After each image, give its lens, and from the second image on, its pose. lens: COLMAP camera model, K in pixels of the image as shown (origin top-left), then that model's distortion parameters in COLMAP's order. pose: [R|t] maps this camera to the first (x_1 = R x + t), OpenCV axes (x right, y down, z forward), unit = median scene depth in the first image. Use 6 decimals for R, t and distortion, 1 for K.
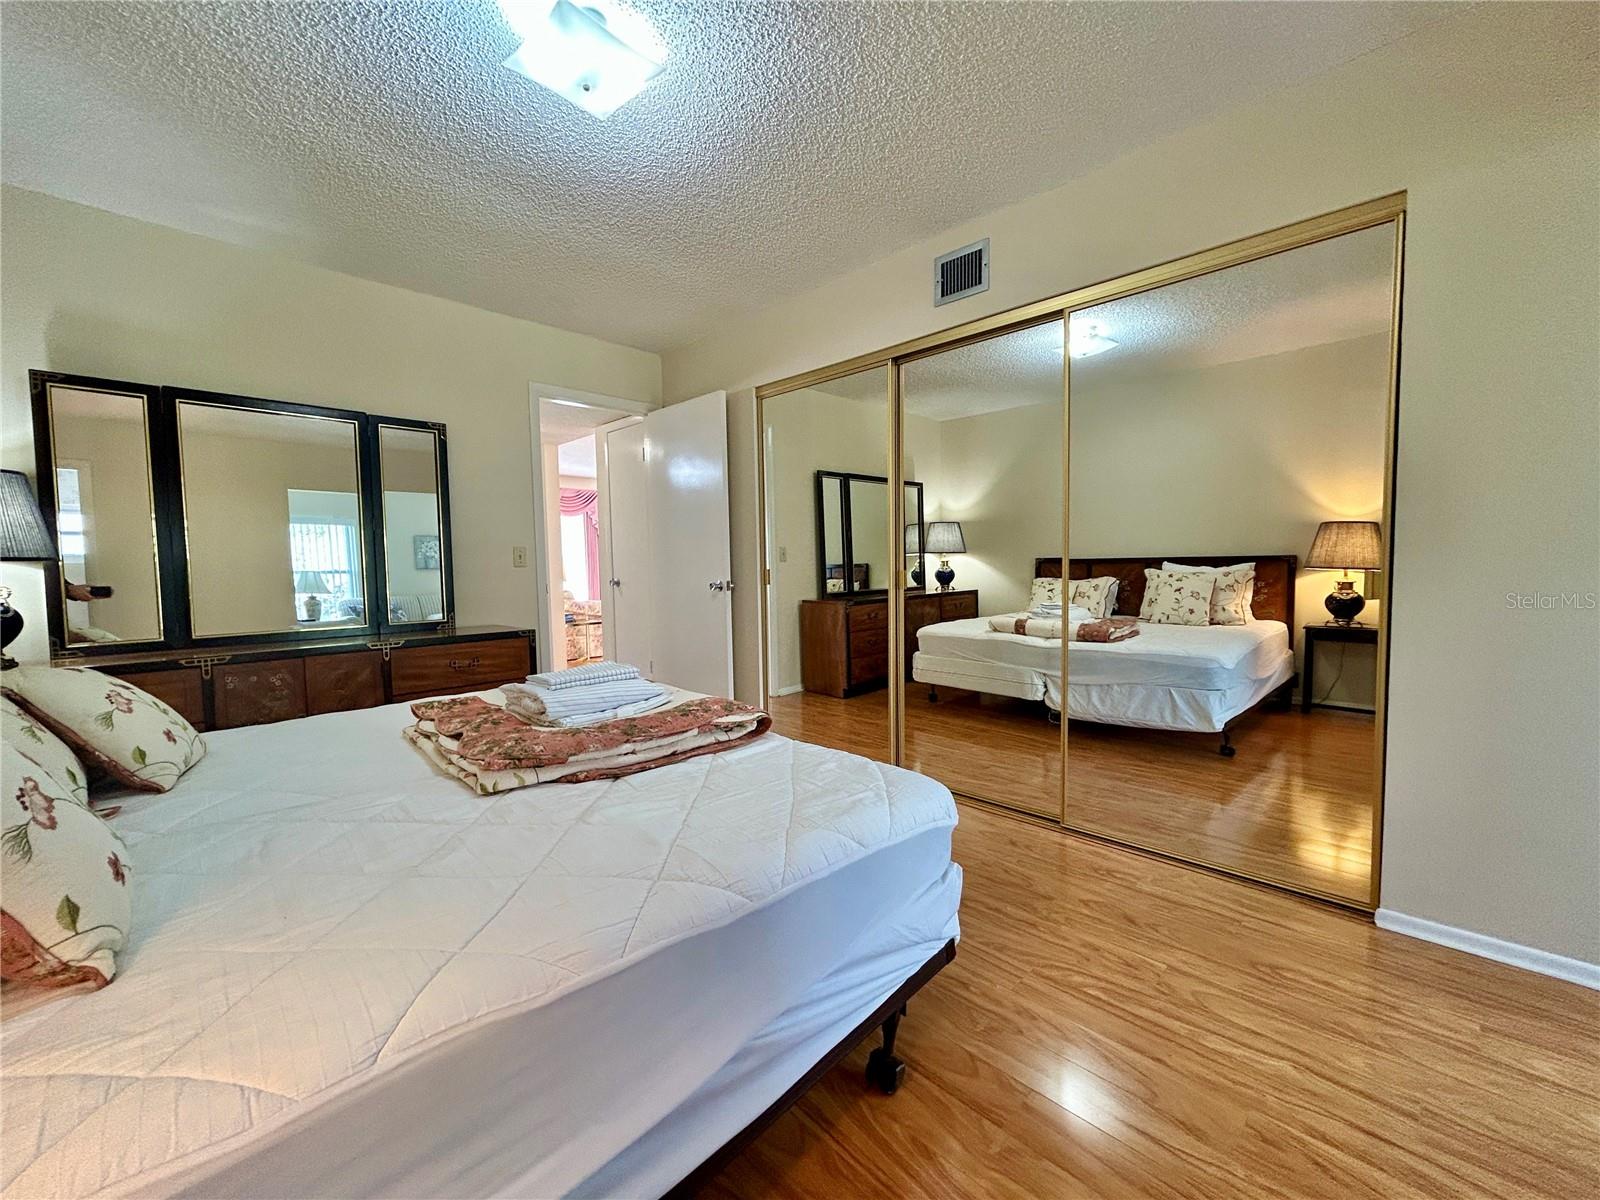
lens RADIAL K [[644.6, 0, 787.1], [0, 644.6, 601.4], [0, 0, 1]] dist [0.001411, 0.000248]
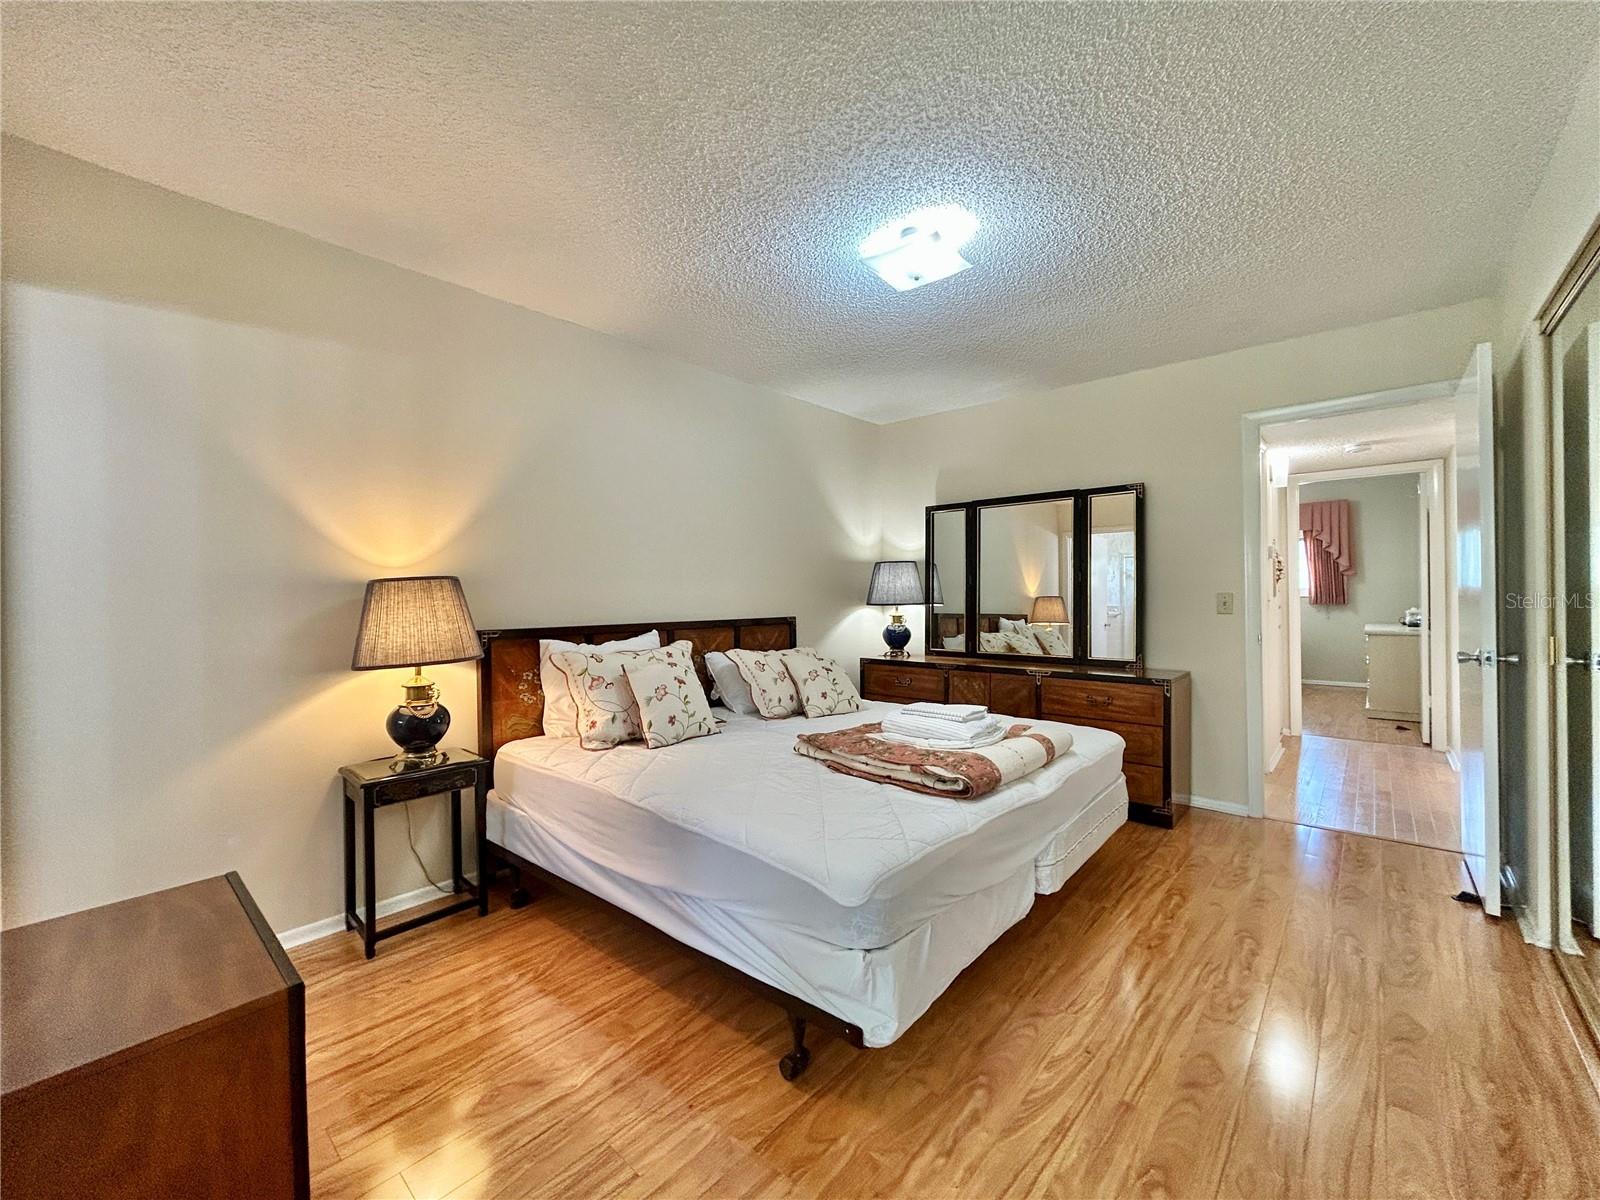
lens RADIAL K [[644.6, 0, 798.5], [0, 644.6, 601.7], [0, 0, 1]] dist [0.001411, 0.000248]
pose [[0.065534, 0.023889, -0.997564, 0.636058], [-0.052448, 0.998414, 0.020464, -0.076166], [0.996471, 0.050979, 0.066683, 0.419724]]
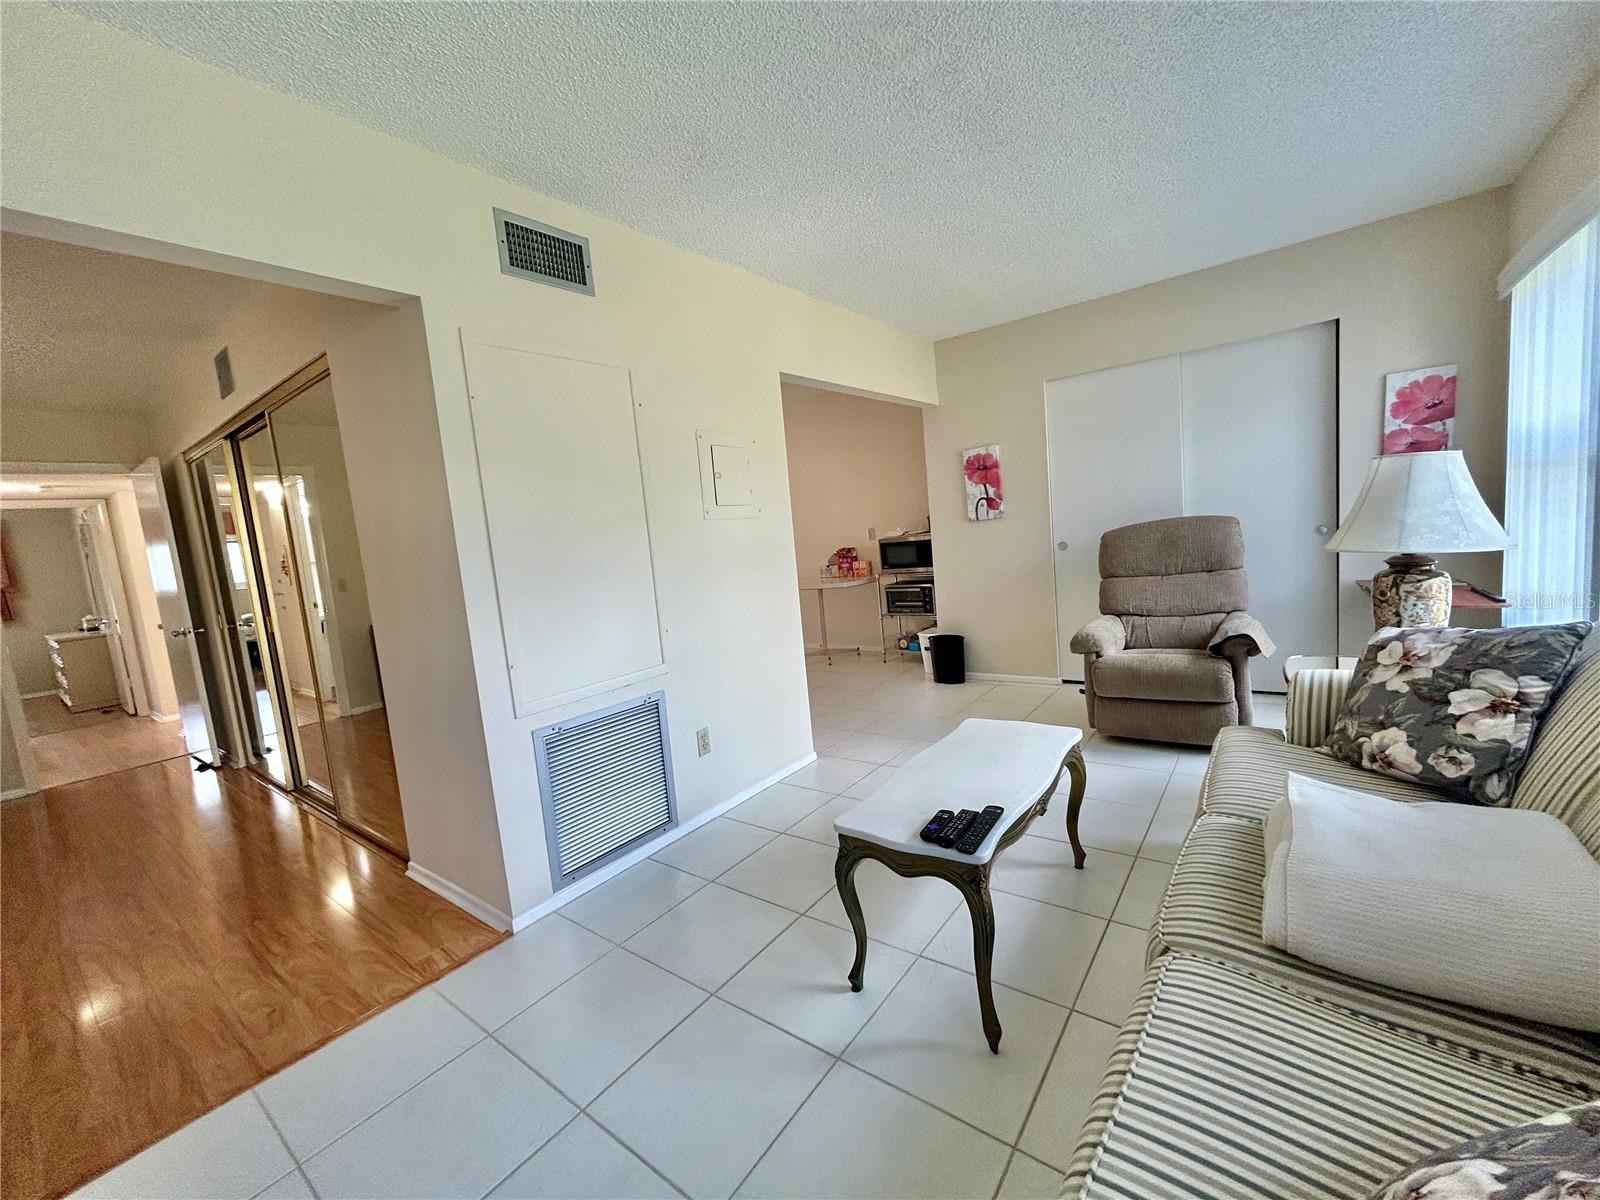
lens RADIAL K [[644.6, 0, 797.0], [0, 644.6, 595.9], [0, 0, 1]] dist [0.001411, 0.000248]
pose [[0.987573, -0.090595, 0.128424, 1.085013], [0.086286, 0.995517, 0.038741, -0.052067], [-0.131358, -0.027178, 0.990962, -0.317989]]
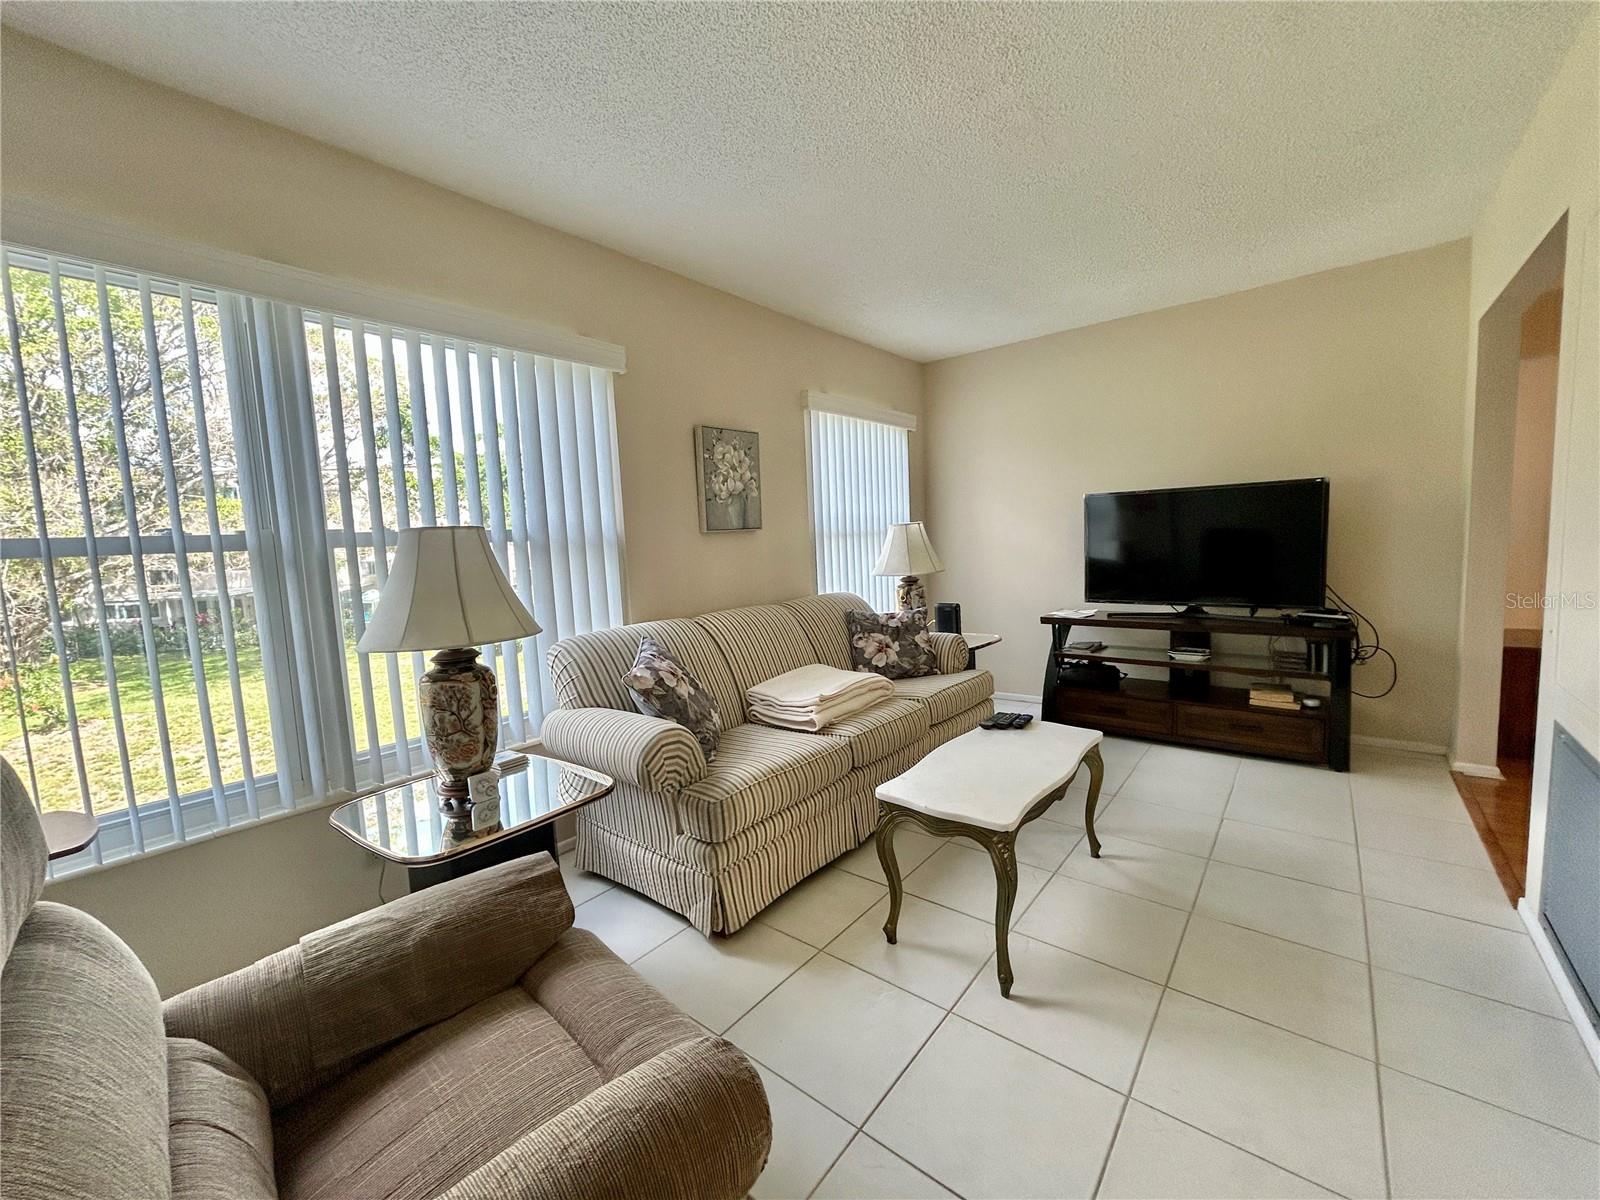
lens RADIAL K [[644.6, 0, 803.2], [0, 644.6, 596.7], [0, 0, 1]] dist [0.001411, 0.000248]
pose [[-0.991967, 0.070165, -0.105259, 1.636099], [0.053671, 0.986911, 0.152070, -0.137799], [0.114551, 0.145199, -0.982749, 1.020928]]
